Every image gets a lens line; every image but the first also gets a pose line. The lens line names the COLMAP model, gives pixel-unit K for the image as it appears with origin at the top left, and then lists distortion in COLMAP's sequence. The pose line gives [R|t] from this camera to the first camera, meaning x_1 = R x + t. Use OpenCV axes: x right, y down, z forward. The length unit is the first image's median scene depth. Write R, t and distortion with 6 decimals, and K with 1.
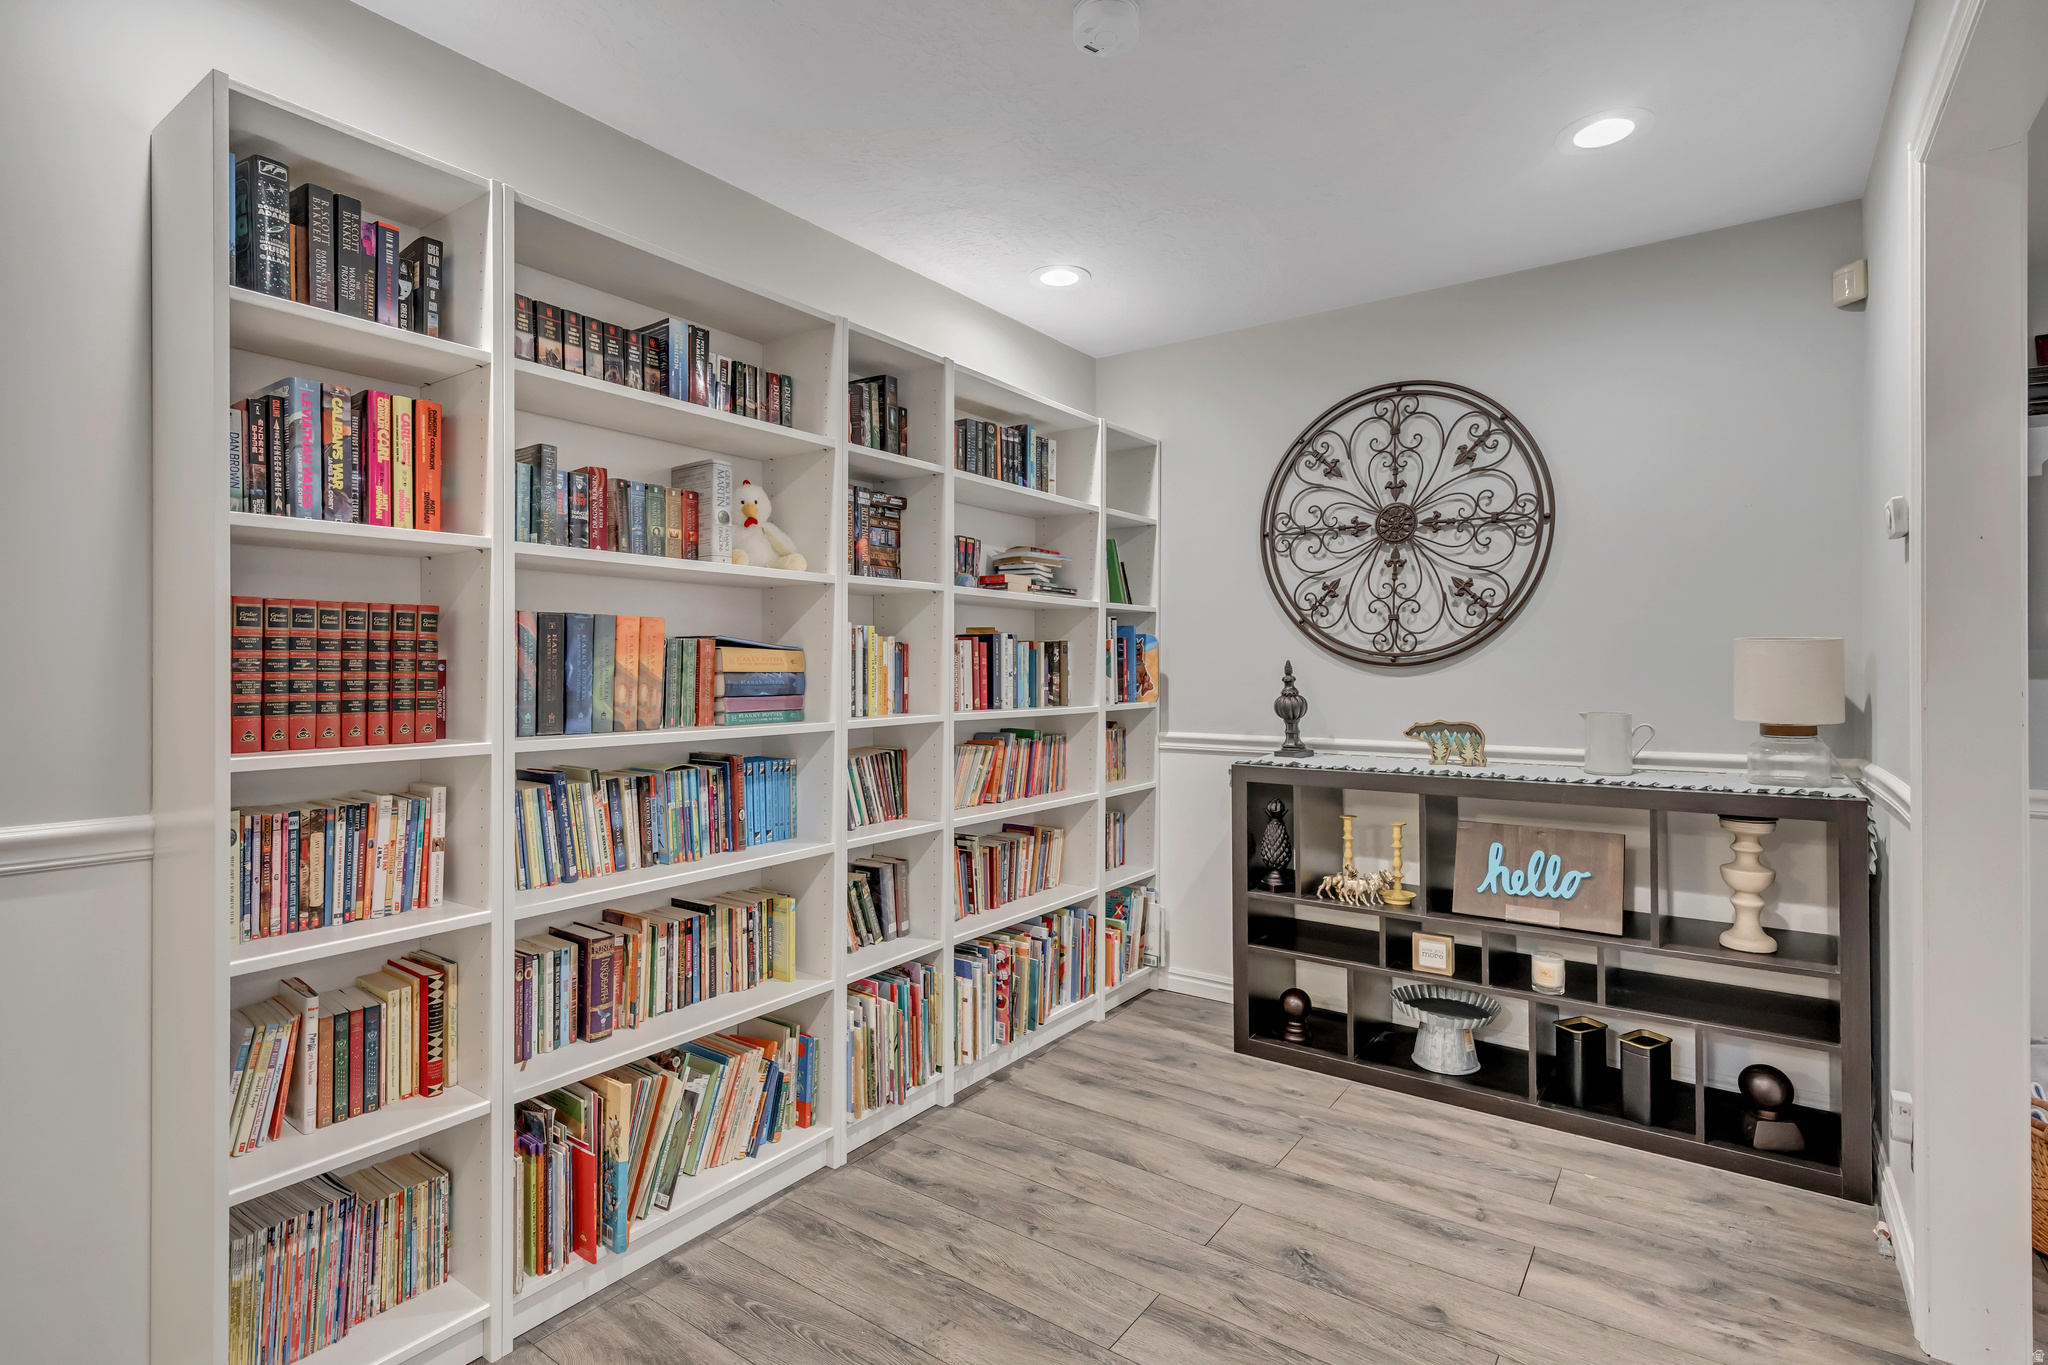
lens RADIAL K [[984.1, 0, 1014.6], [0, 984.1, 666.8], [0, 0, 1]] dist [0.003887, 0.000443]
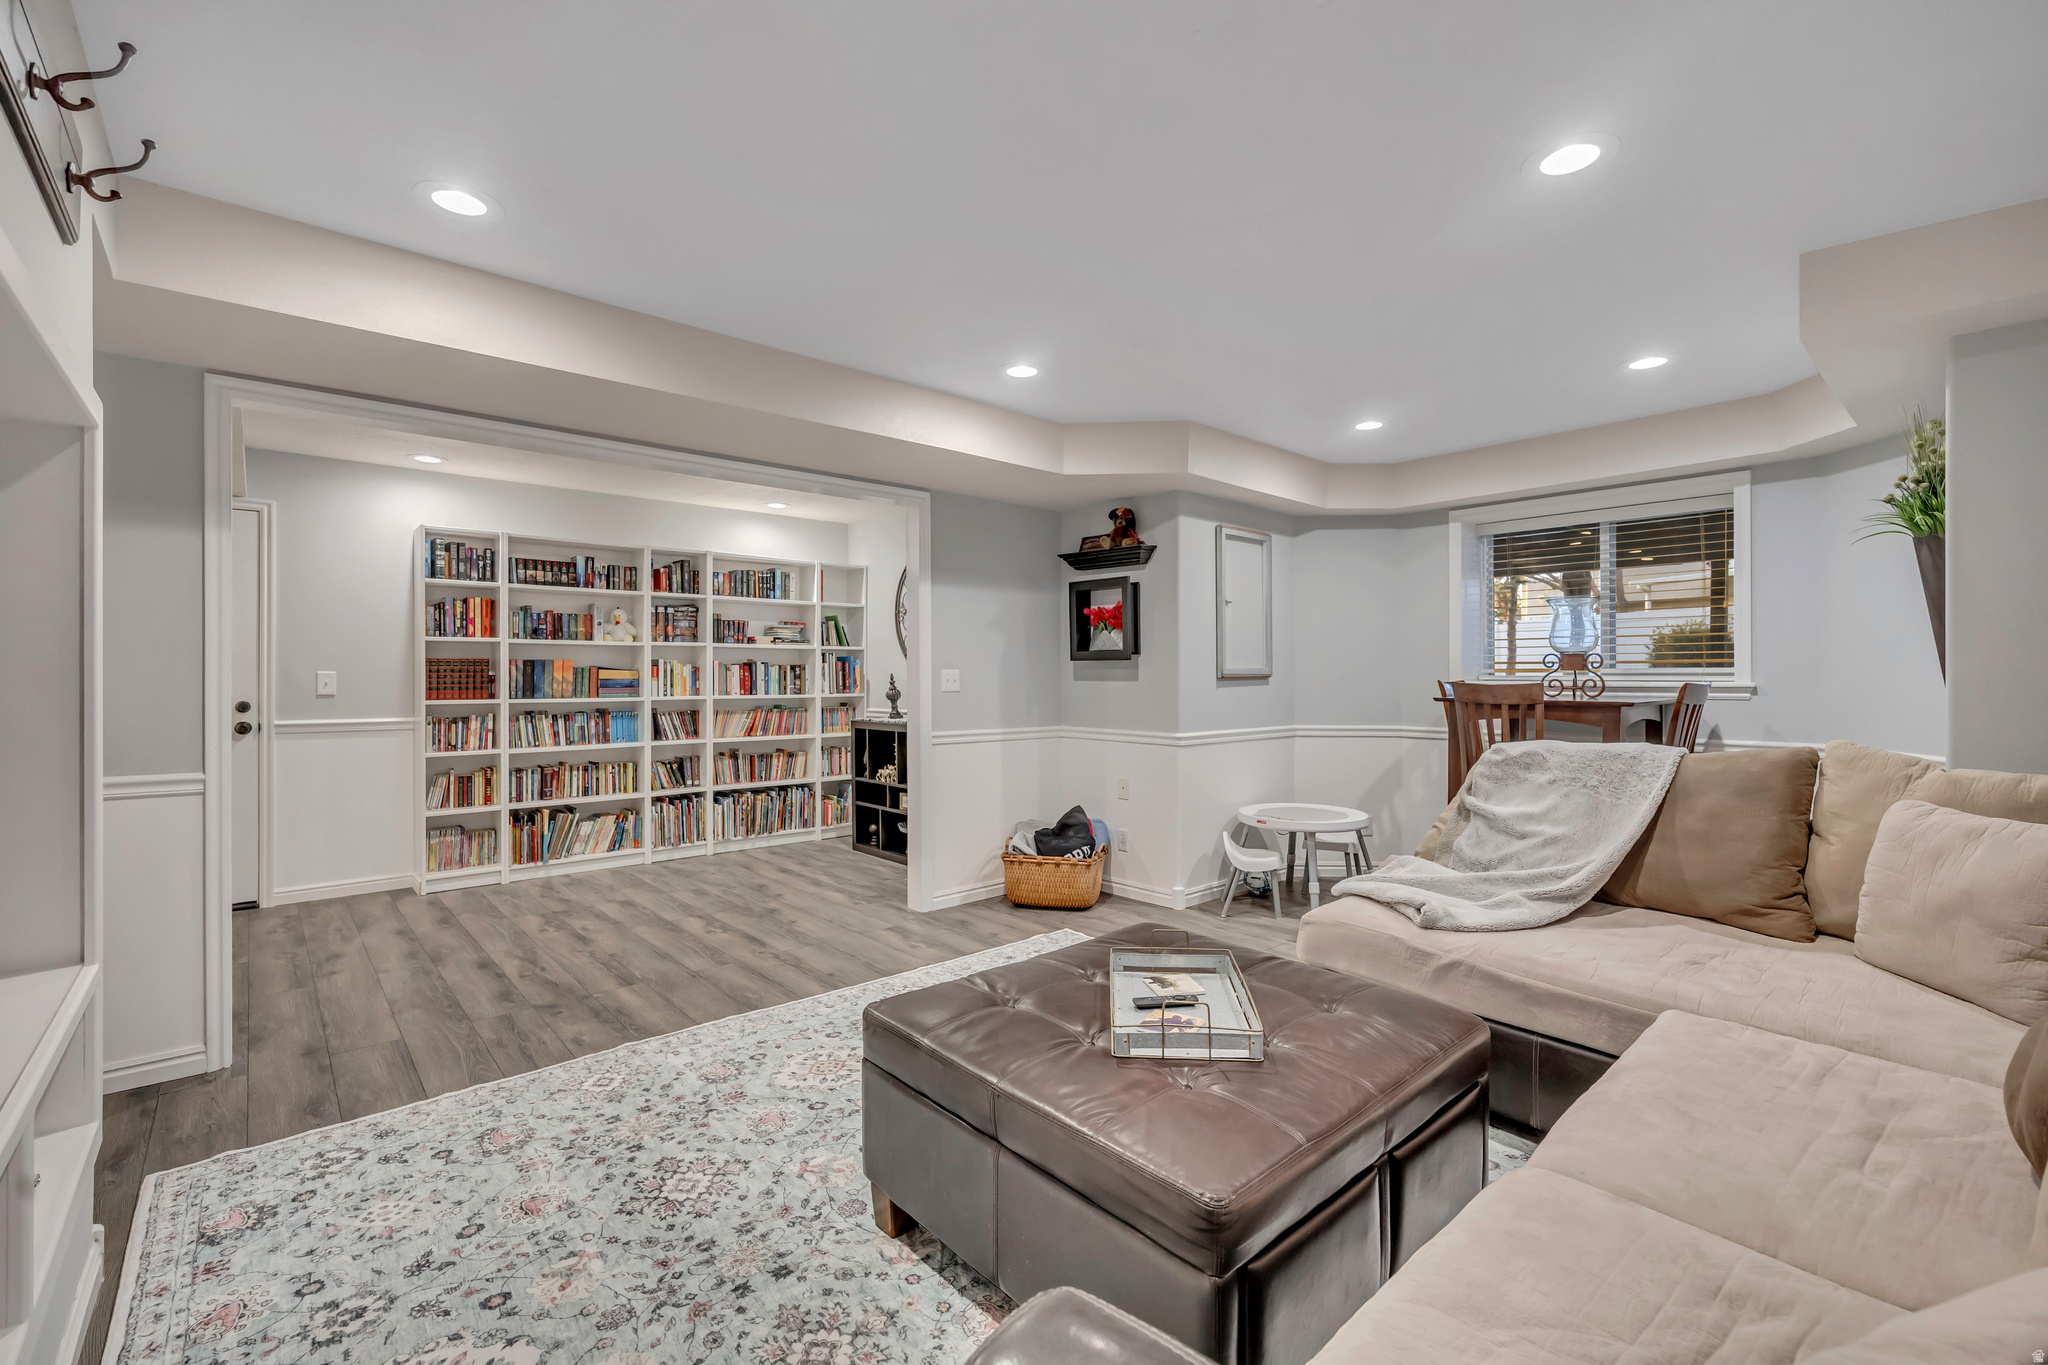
lens RADIAL K [[895.9, 0, 1037.4], [0, 895.9, 674.6], [0, 0, 1]] dist [-0.004740, 0.000168]
pose [[0.972003, -0.004118, -0.234932, 1.602140], [0.003310, 0.999987, -0.003834, 0.007869], [0.234945, 0.002949, 0.972004, -1.250439]]
